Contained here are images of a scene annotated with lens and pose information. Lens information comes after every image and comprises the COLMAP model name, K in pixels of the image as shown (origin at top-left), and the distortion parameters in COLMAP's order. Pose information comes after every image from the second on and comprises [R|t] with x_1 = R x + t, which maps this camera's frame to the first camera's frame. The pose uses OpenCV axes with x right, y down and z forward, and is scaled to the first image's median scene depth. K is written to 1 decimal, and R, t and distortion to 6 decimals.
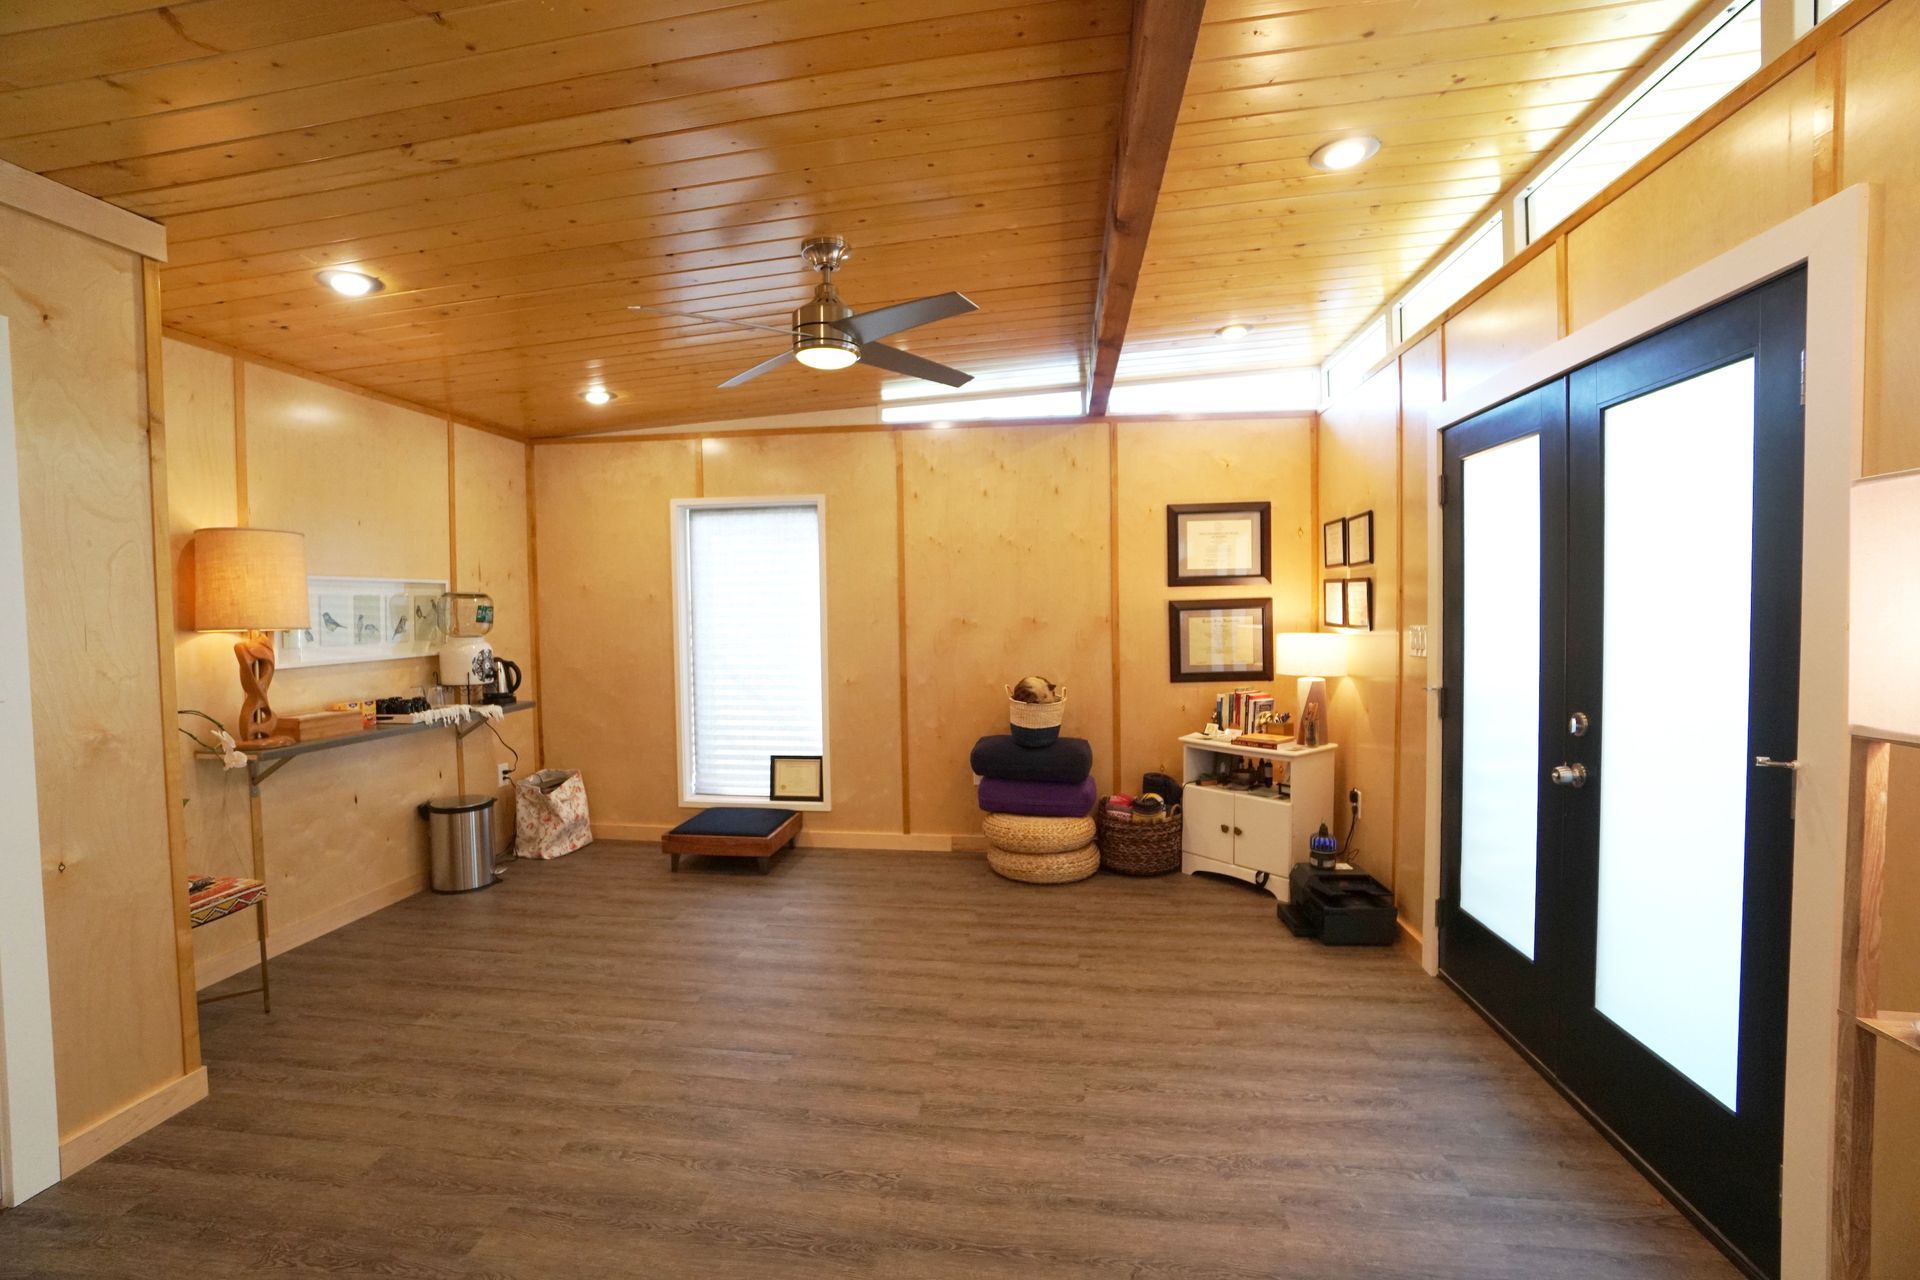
lens RADIAL K [[846.6, 0, 946.1], [0, 846.6, 635.0], [0, 0, 1]] dist [-0.061205, 0.021740]
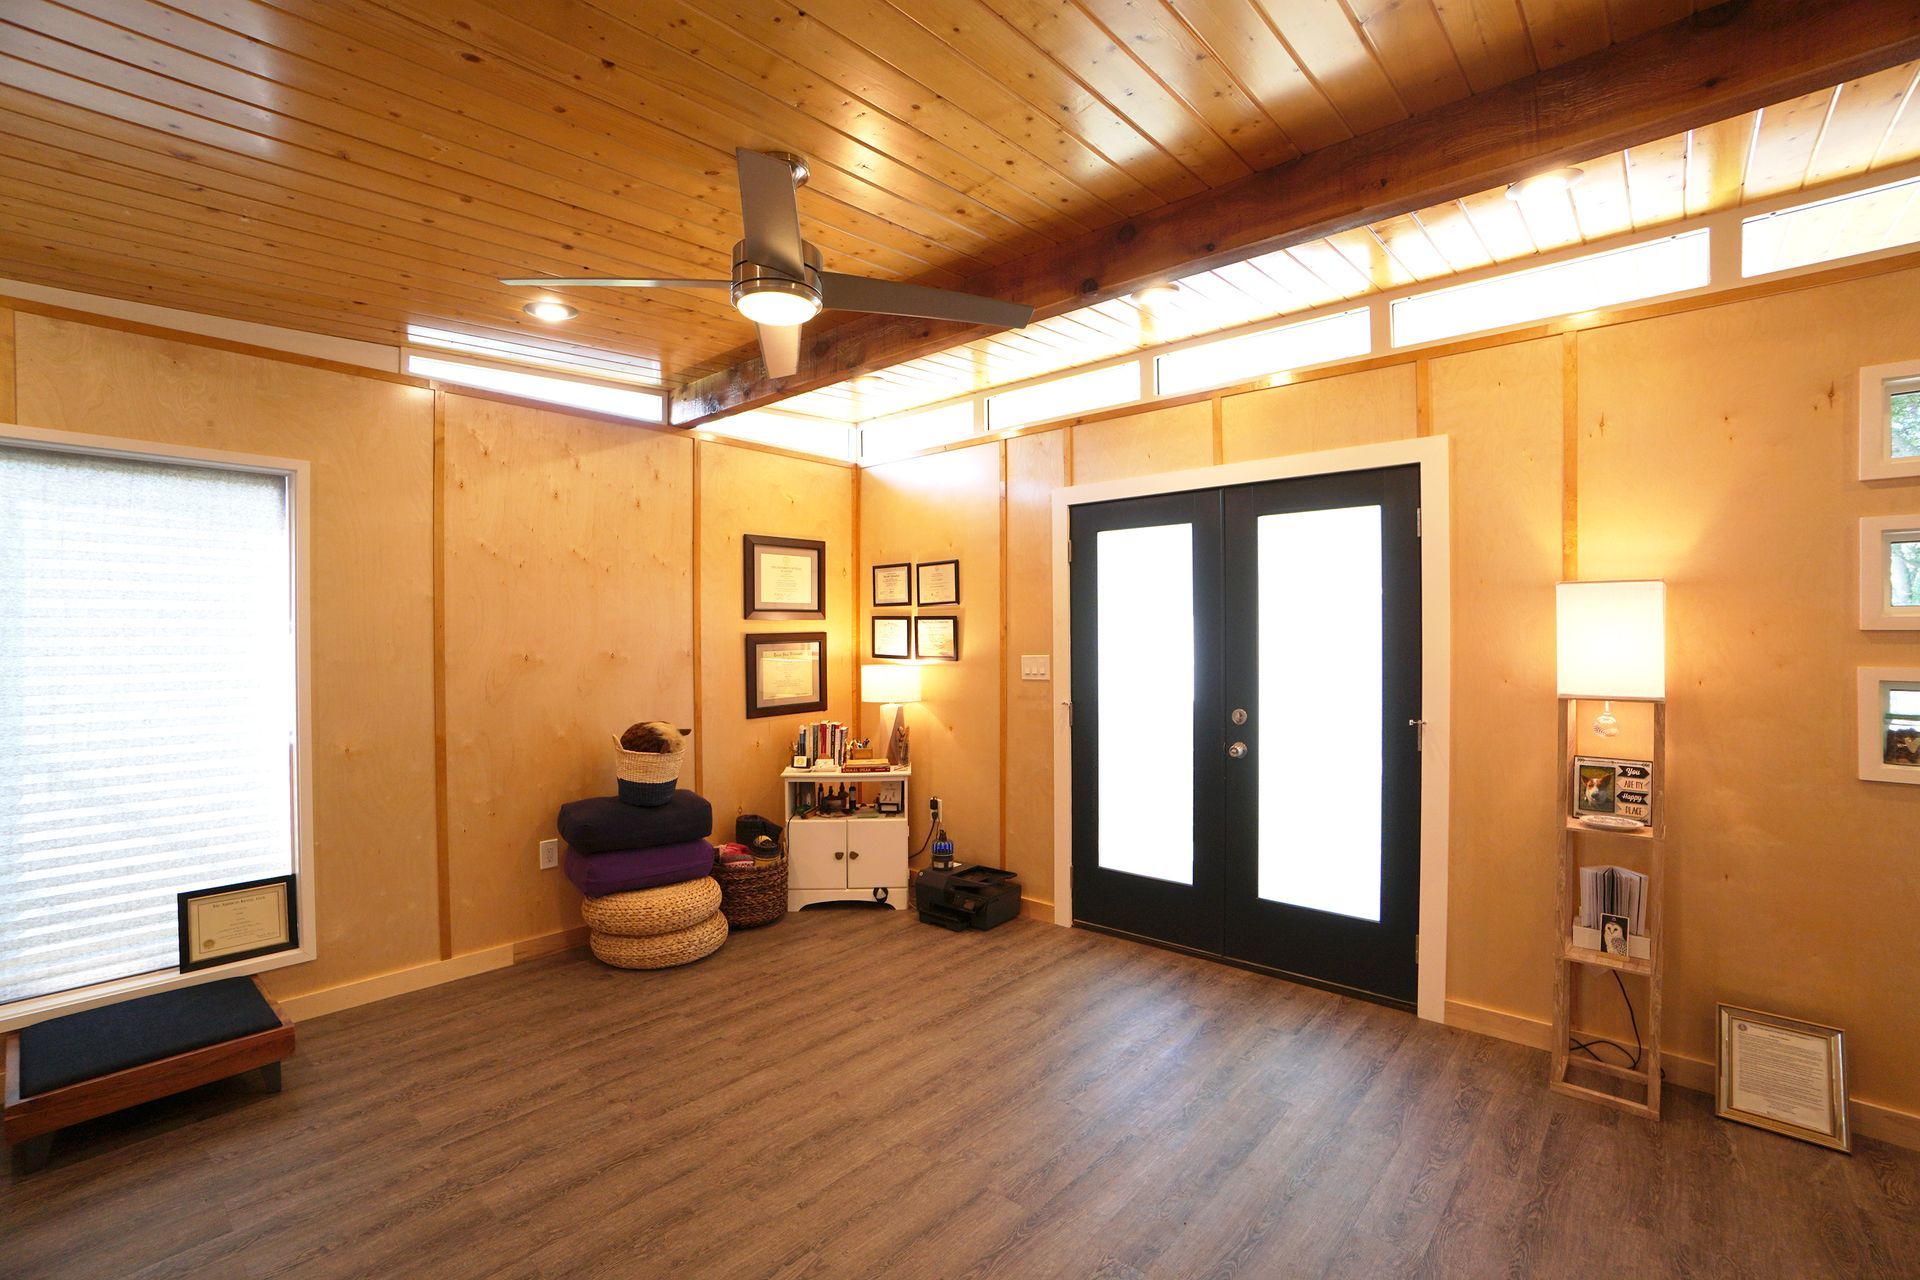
lens RADIAL K [[848.0, 0, 944.8], [0, 848.0, 636.7], [0, 0, 1]] dist [-0.041996, 0.010306]
pose [[0.565369, 0.009139, 0.824787, -0.448989], [0.024728, 0.999301, -0.028023, -0.005120], [-0.824467, 0.036238, 0.564748, 0.295217]]
